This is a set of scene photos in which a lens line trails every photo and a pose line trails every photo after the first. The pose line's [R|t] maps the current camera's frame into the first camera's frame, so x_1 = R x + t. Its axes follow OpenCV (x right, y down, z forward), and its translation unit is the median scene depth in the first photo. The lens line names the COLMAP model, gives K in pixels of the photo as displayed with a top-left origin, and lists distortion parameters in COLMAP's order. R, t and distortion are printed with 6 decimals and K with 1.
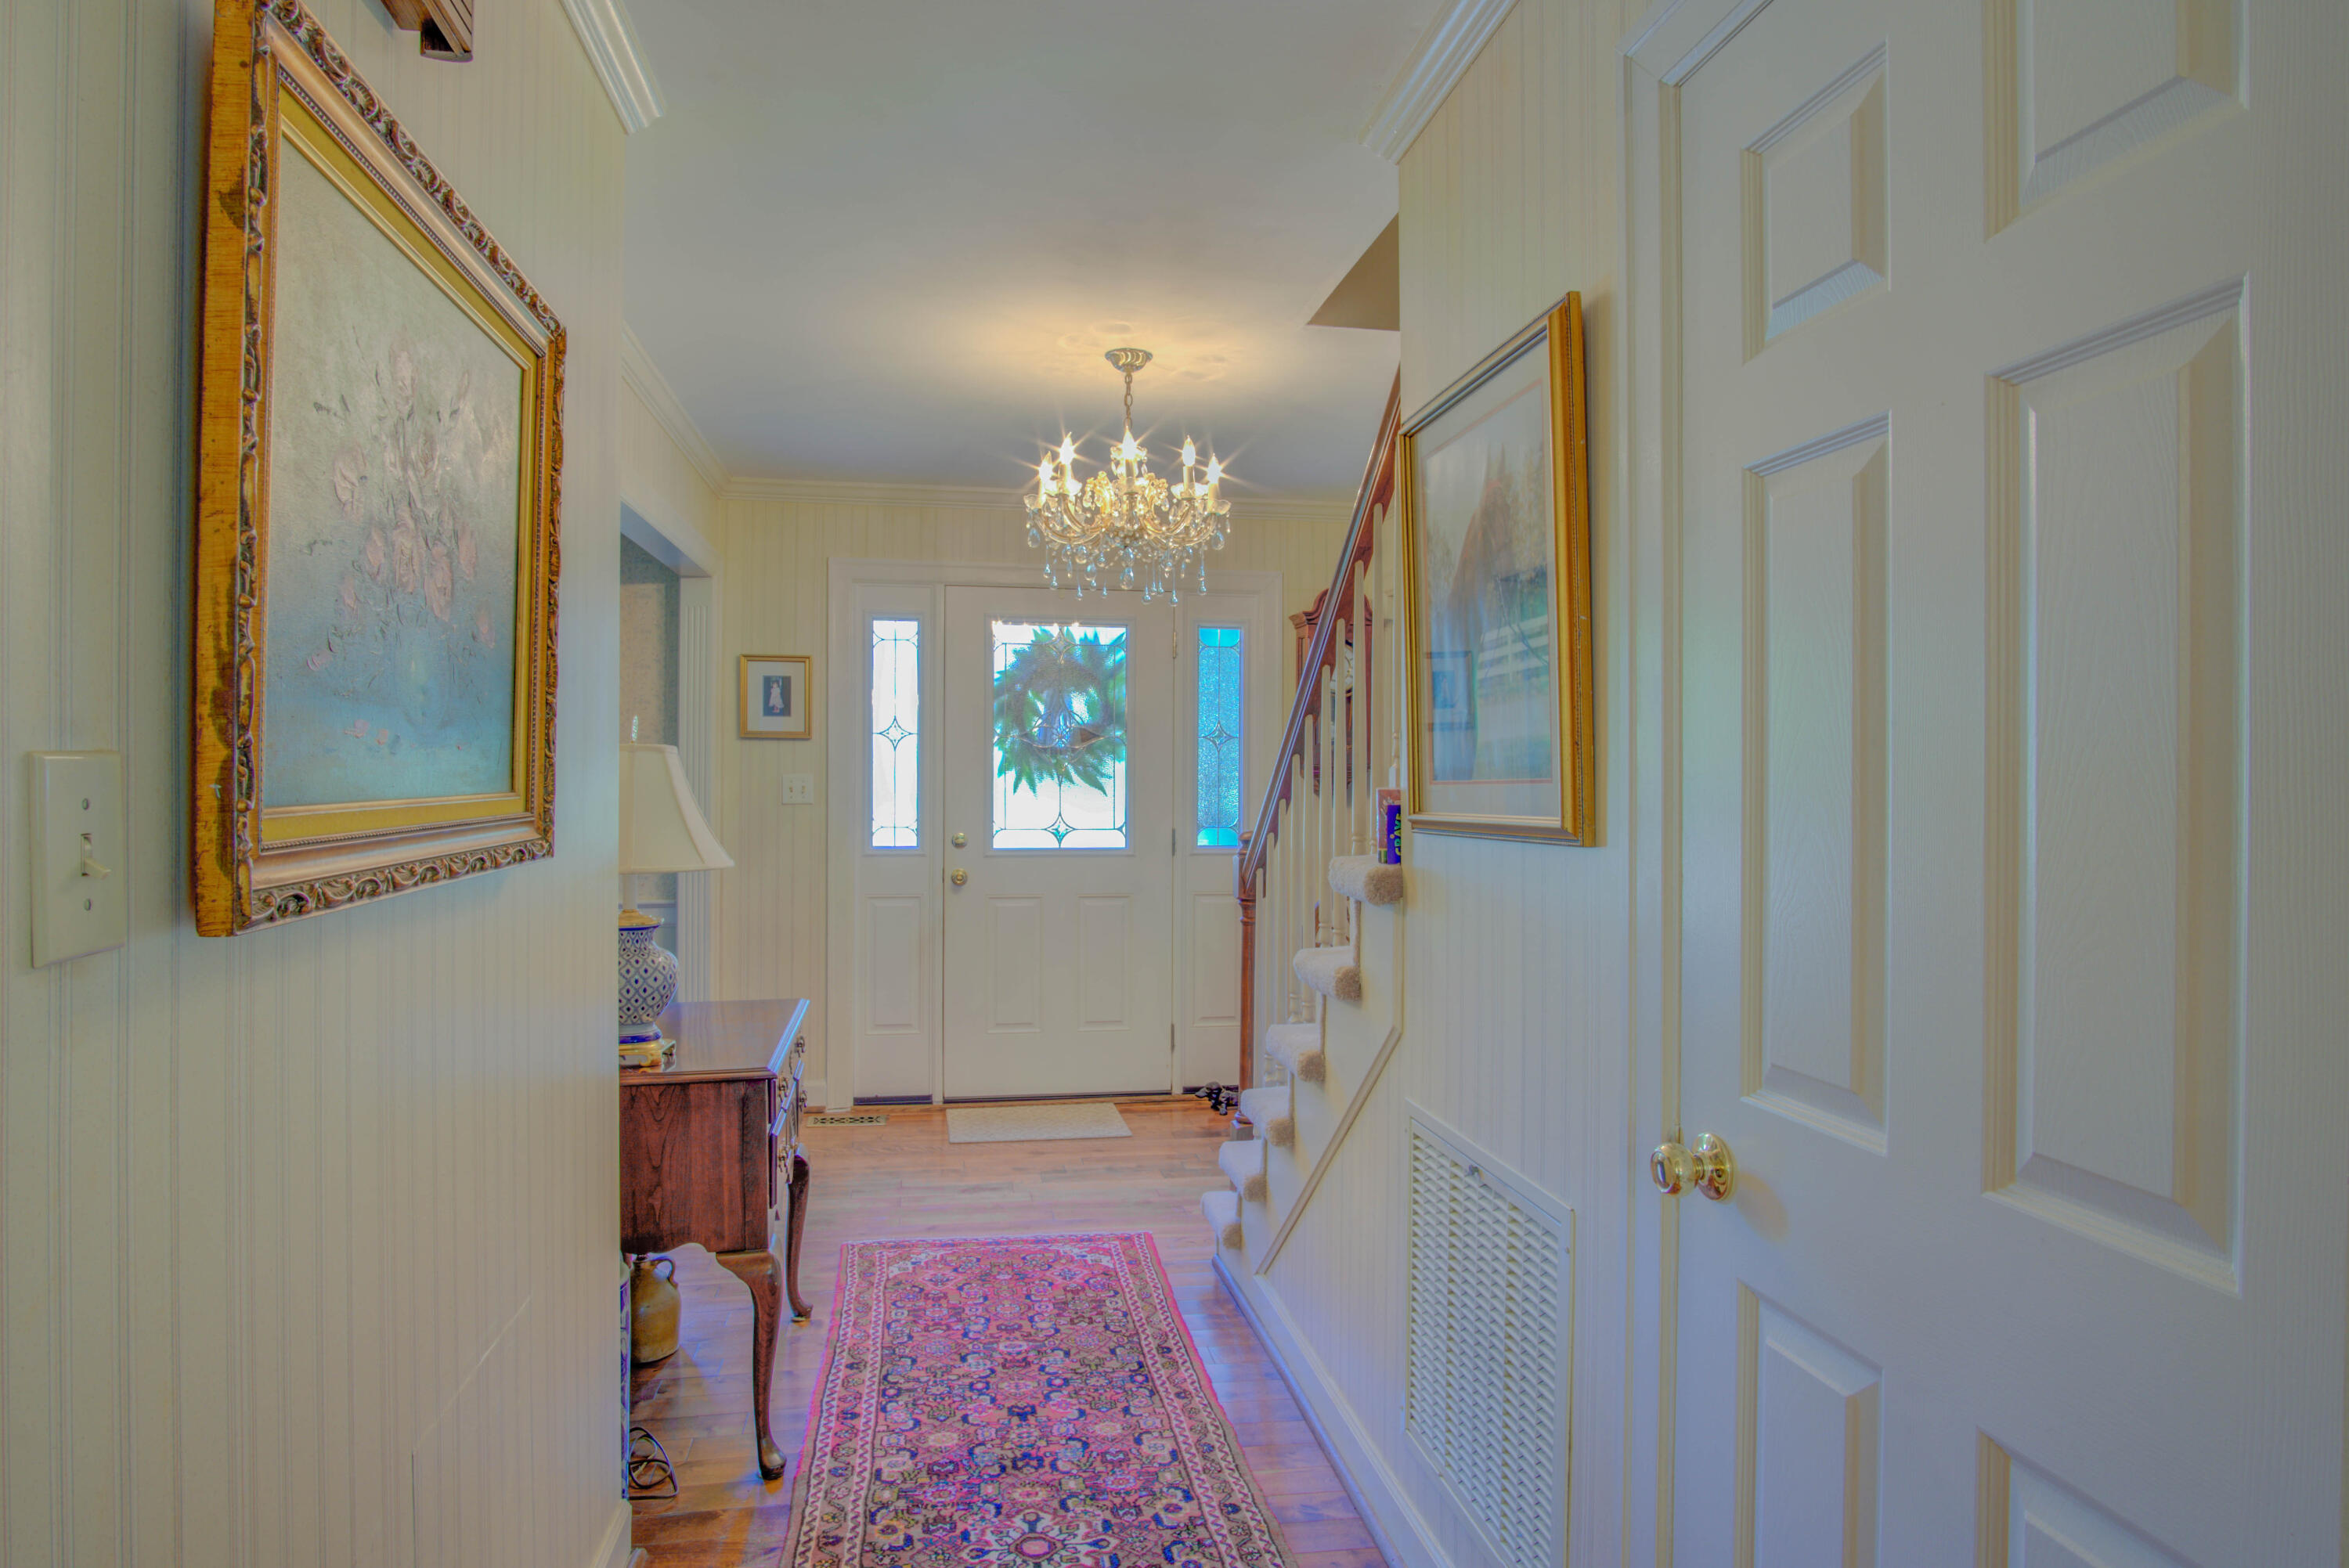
lens RADIAL K [[1262.2, 0, 1175.9], [0, 1262.2, 779.9], [0, 0, 1]] dist [-0.027367, 0.002266]
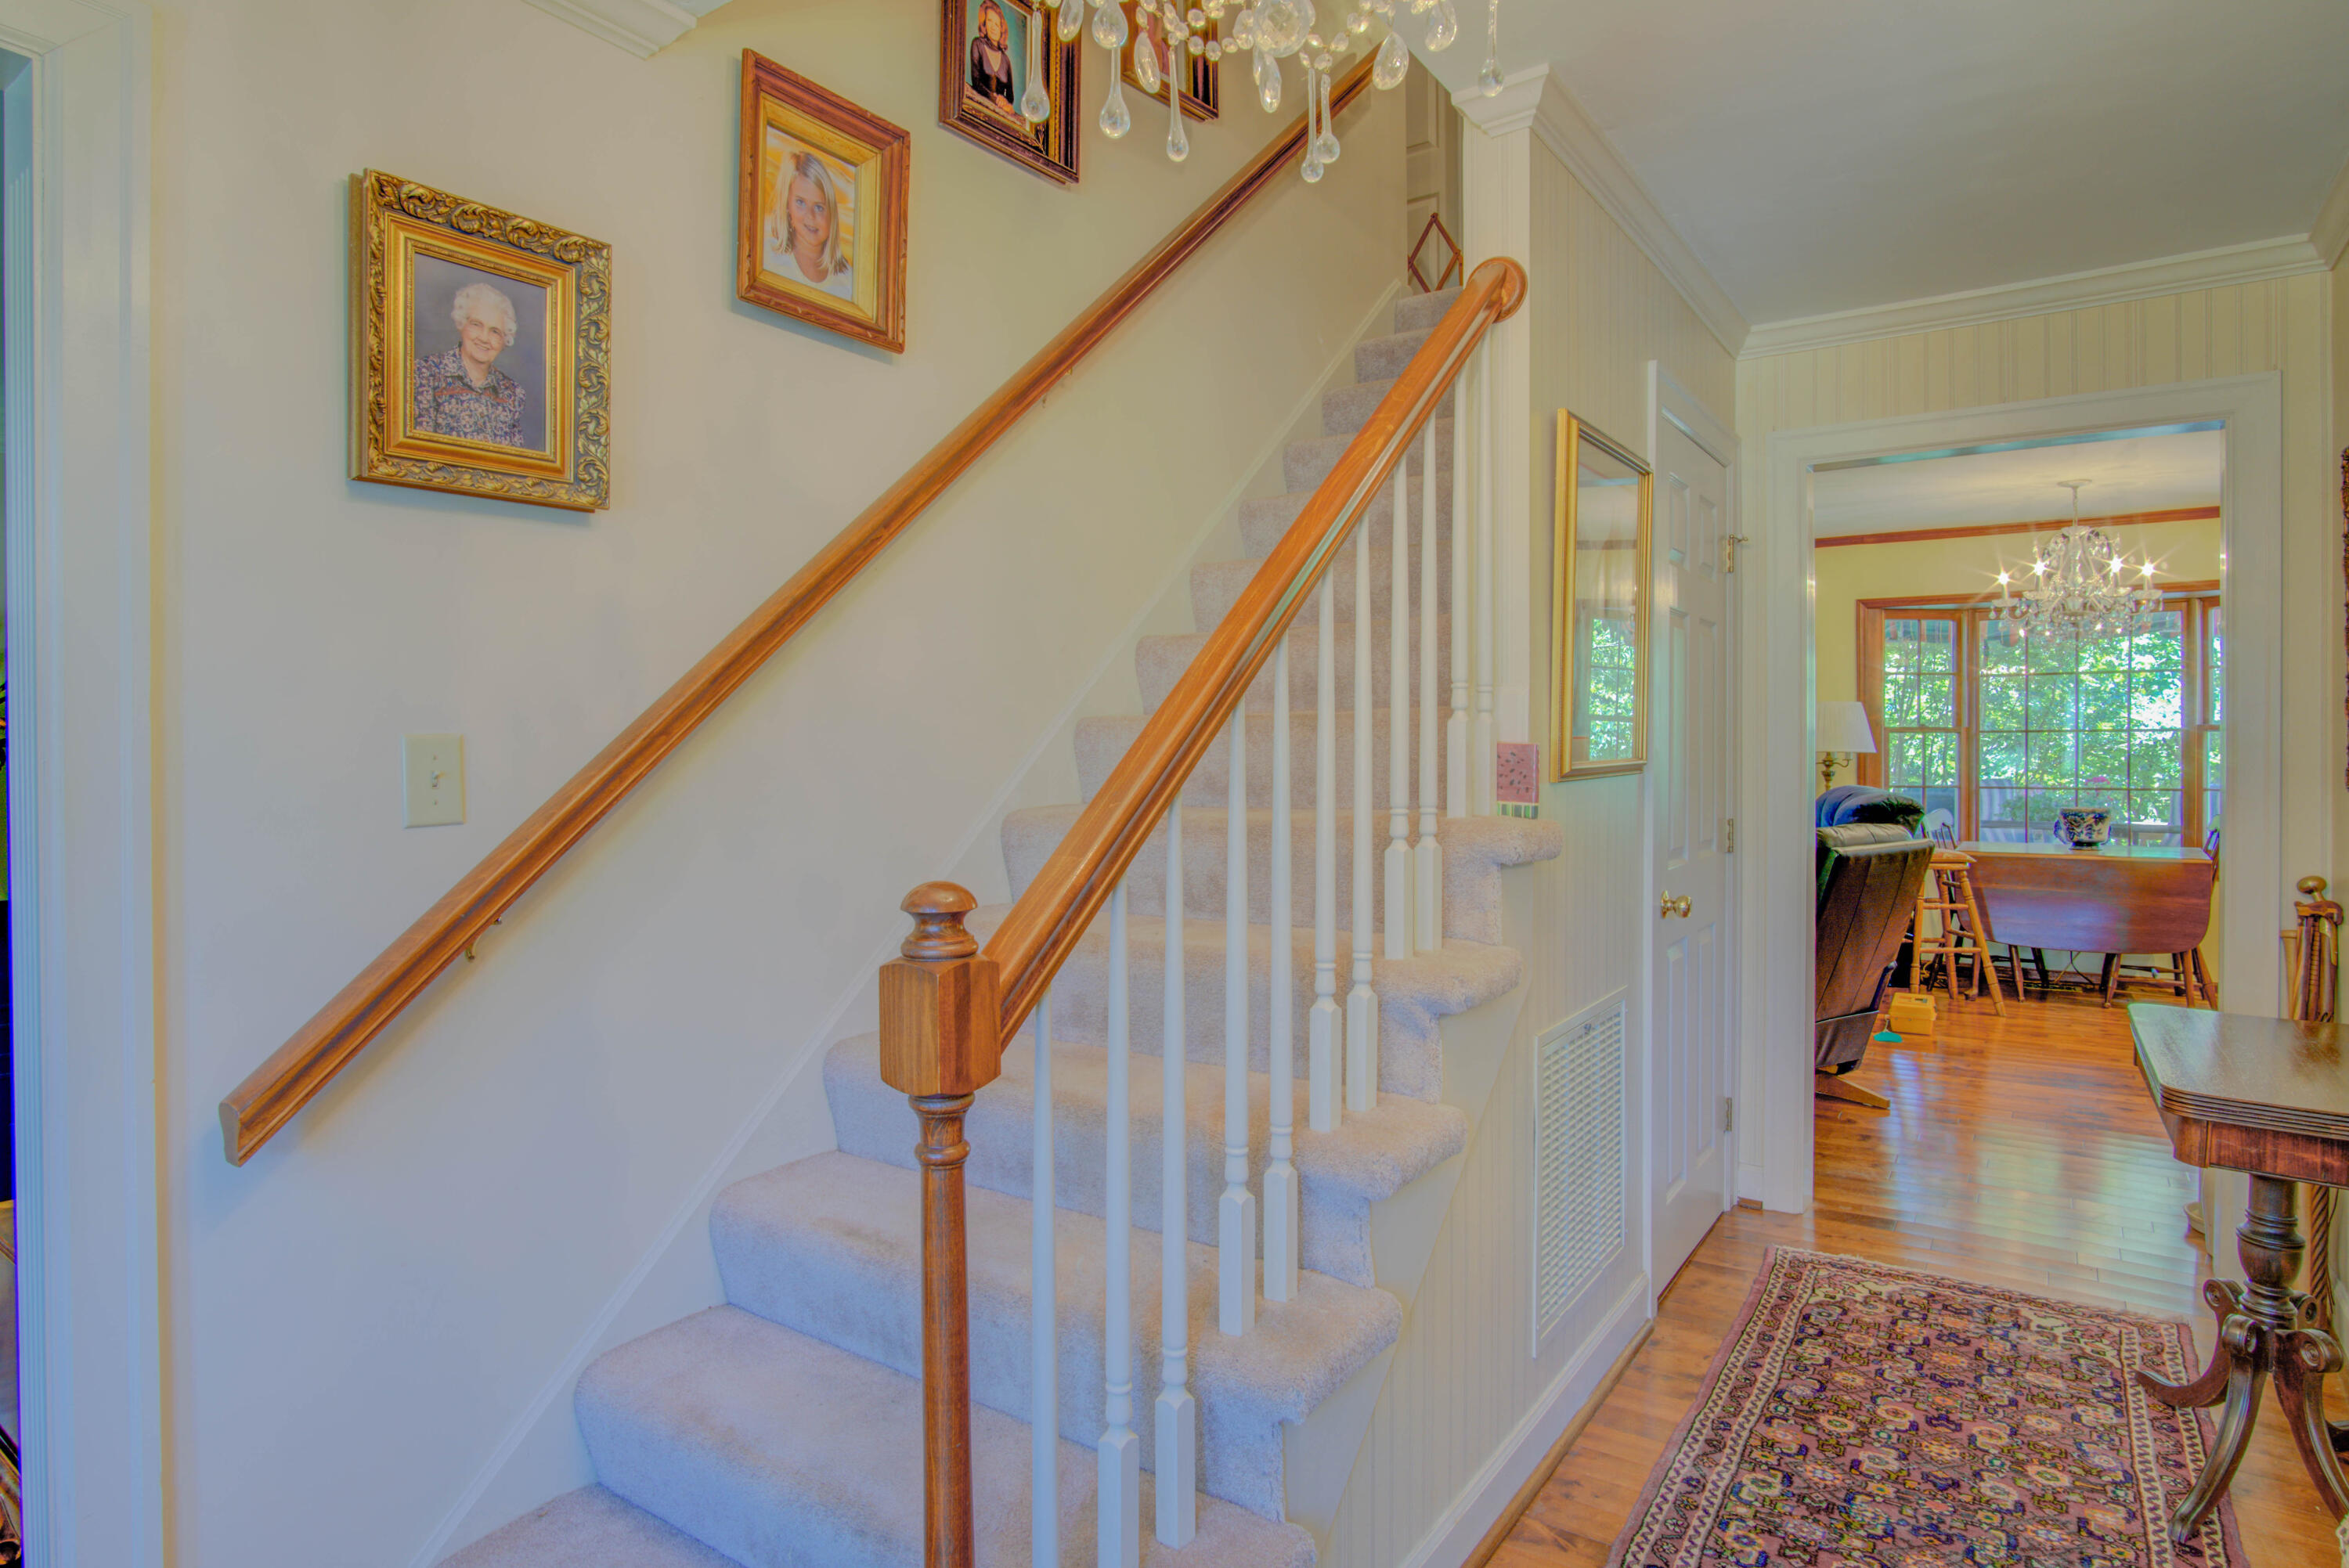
lens RADIAL K [[1262.2, 0, 1178.8], [0, 1262.2, 773.9], [0, 0, 1]] dist [-0.027367, 0.002266]
pose [[-0.707720, -0.000324, 0.706493, -0.360009], [0.002684, 0.999991, 0.003147, 0.025541], [-0.706488, 0.004124, -0.707713, 1.989505]]
